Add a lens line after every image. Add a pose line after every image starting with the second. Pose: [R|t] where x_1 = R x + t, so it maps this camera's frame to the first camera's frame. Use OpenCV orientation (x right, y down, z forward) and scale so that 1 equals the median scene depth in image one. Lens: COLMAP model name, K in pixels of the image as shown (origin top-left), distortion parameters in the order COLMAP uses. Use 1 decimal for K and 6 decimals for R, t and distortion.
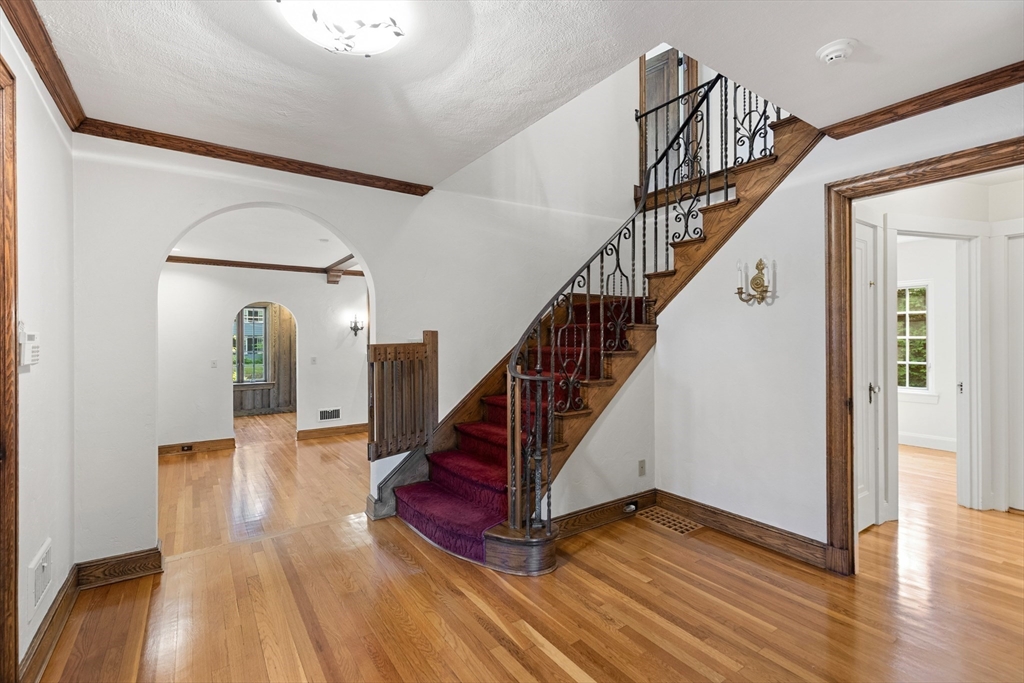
lens RADIAL K [[458.9, 0, 512.0], [0, 458.9, 341.5], [0, 0, 1]] dist [0.000587, 0.000013]
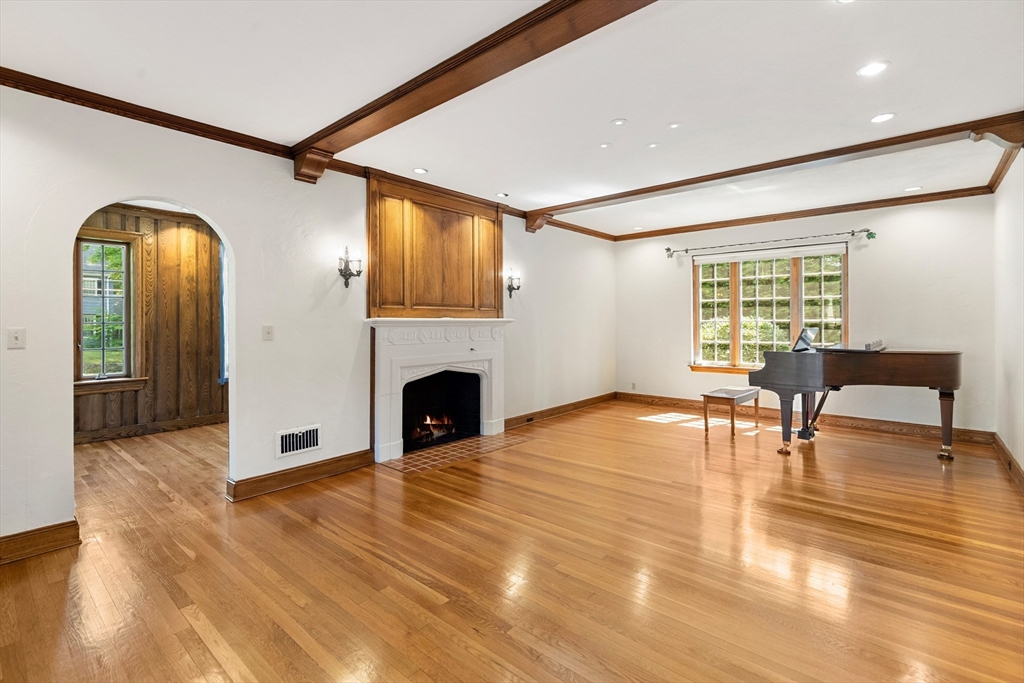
lens RADIAL K [[460.9, 0, 514.3], [0, 460.9, 323.2], [0, 0, 1]] dist [0.004042, -0.000099]
pose [[0.968739, -0.000691, 0.248080, -0.255031], [0.001629, 0.999992, -0.003579, 0.028276], [-0.248076, 0.003871, 0.968733, 0.391247]]
